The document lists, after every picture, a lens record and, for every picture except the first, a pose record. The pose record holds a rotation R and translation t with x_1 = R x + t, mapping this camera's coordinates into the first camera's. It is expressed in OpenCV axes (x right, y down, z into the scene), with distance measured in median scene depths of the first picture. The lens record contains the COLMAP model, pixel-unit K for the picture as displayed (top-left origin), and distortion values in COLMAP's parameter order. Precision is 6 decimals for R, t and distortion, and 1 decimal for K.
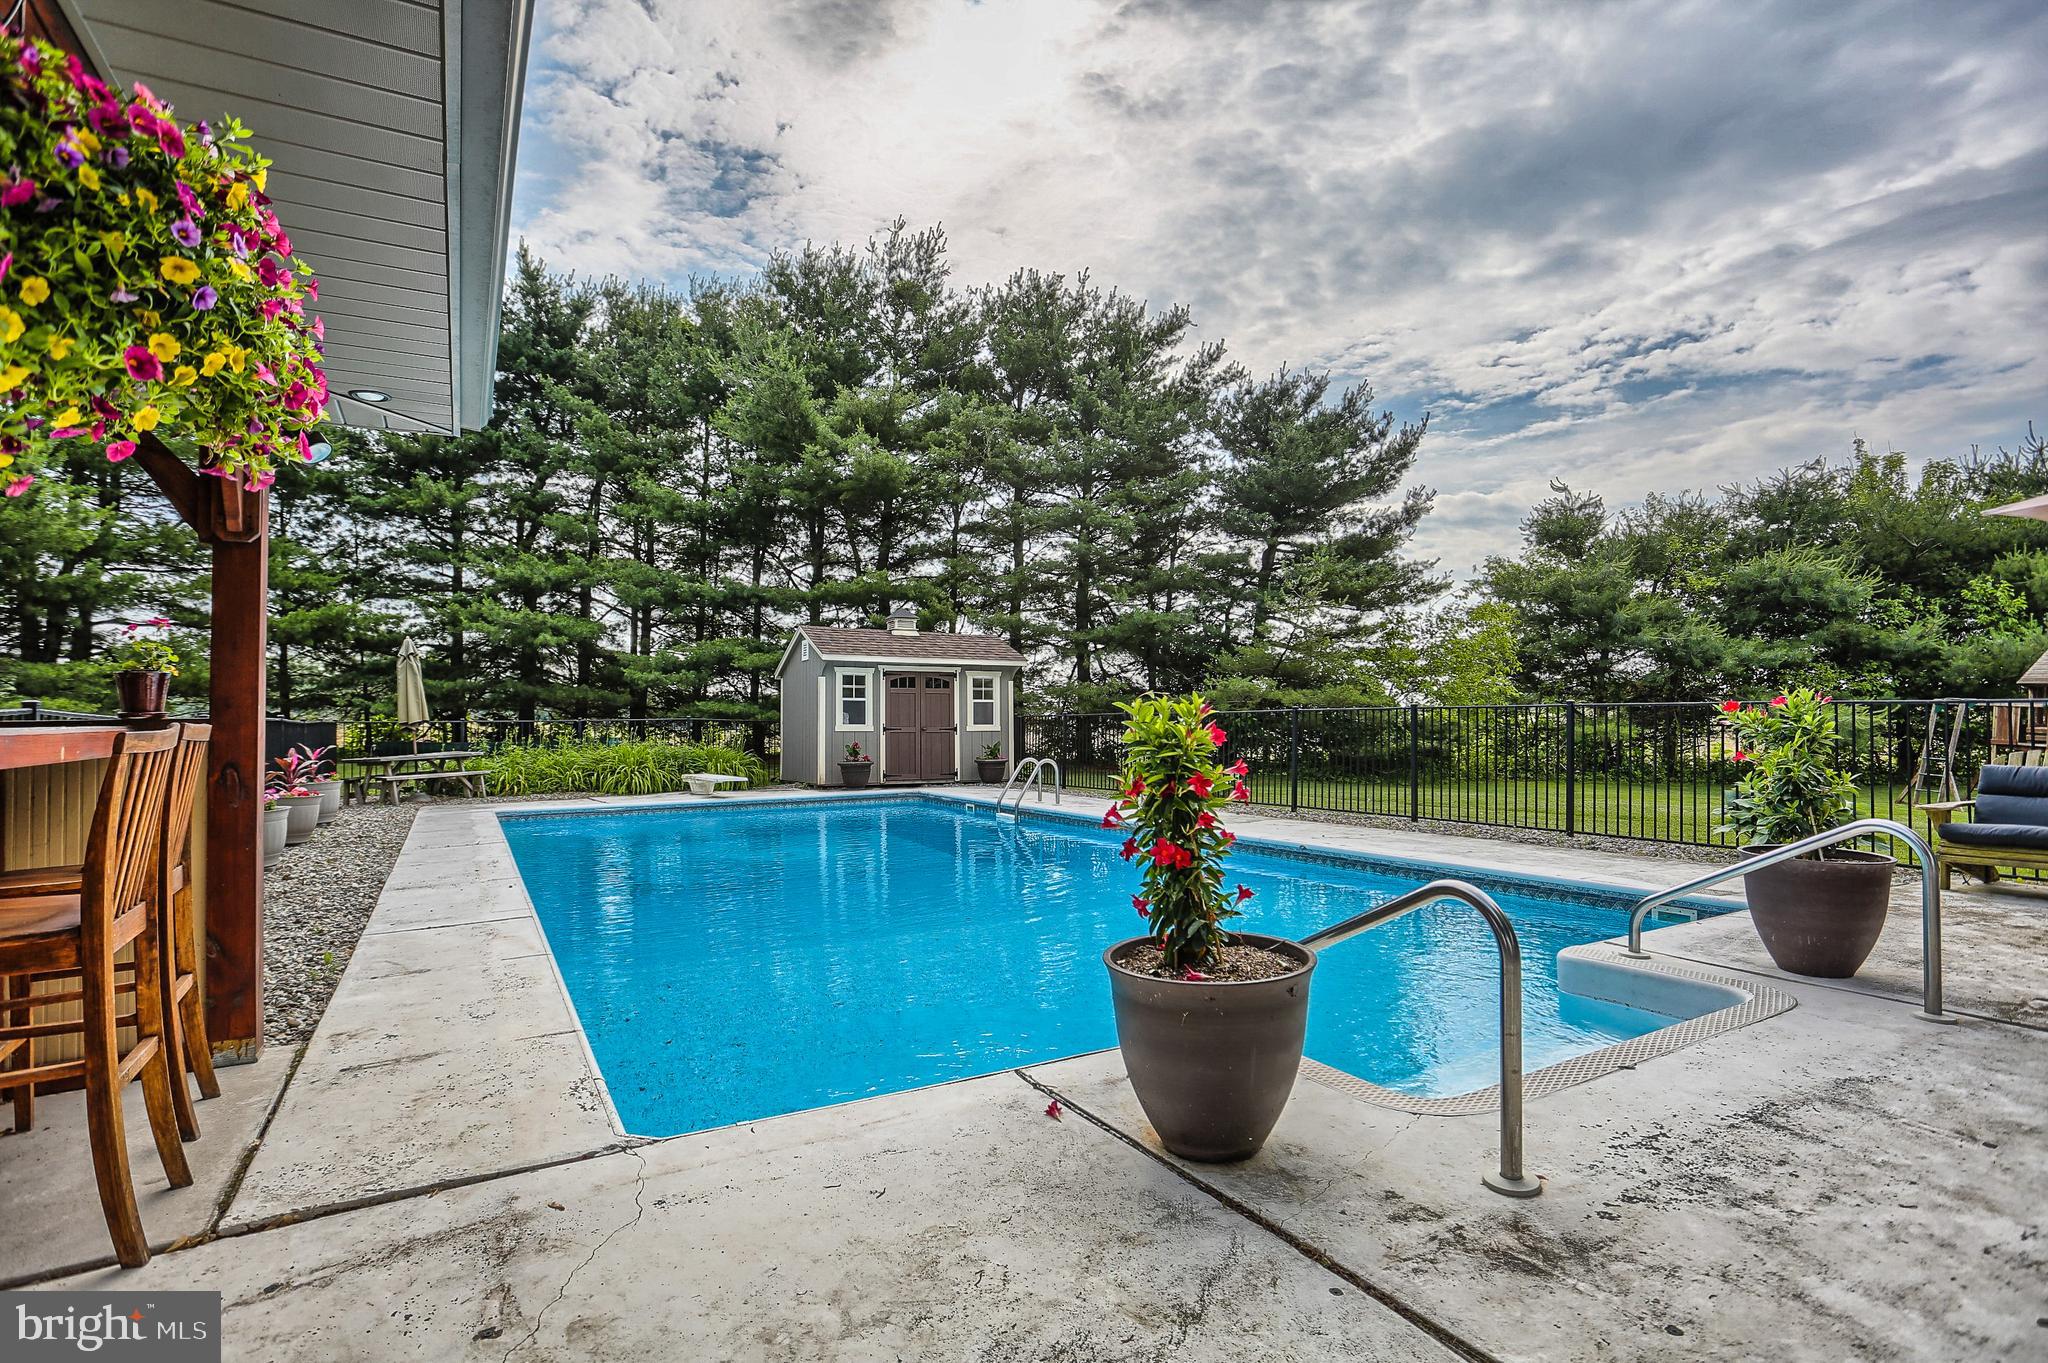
lens RADIAL K [[1053.5, 0, 1077.1], [0, 1053.5, 697.2], [0, 0, 1]] dist [-0.041942, 0.008807]
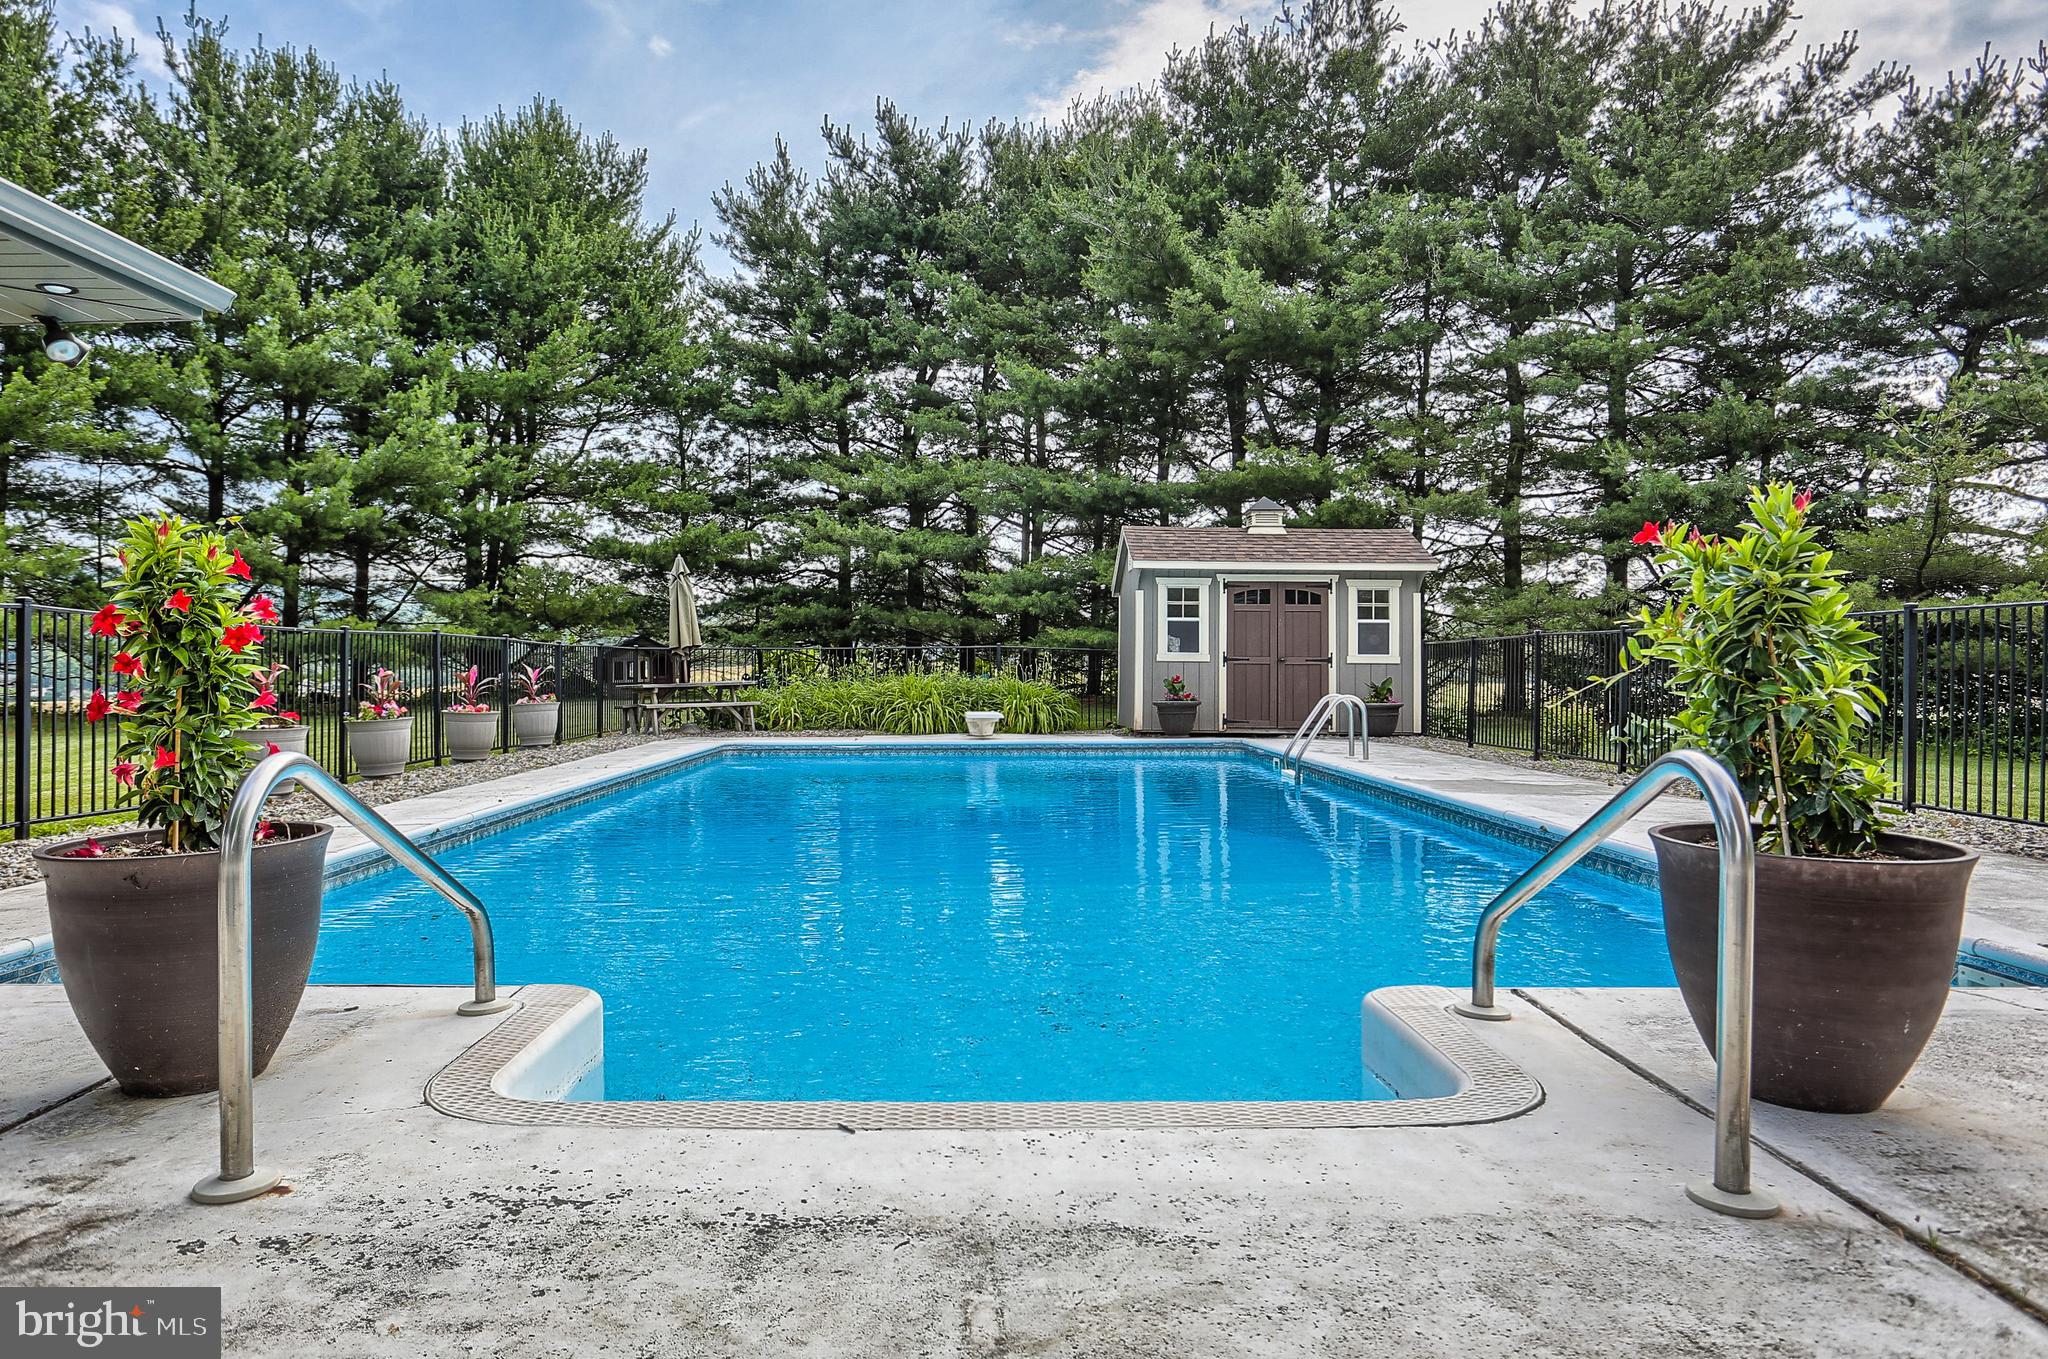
lens RADIAL K [[1396.0, 0, 1015.3], [0, 1396.0, 660.5], [0, 0, 1]] dist [-0.041258, 0.022411]
pose [[0.848304, 0.002294, -0.529505, 0.202912], [0.006291, 0.999876, 0.014410, 0.014948], [0.529472, -0.015555, 0.848185, 0.073702]]
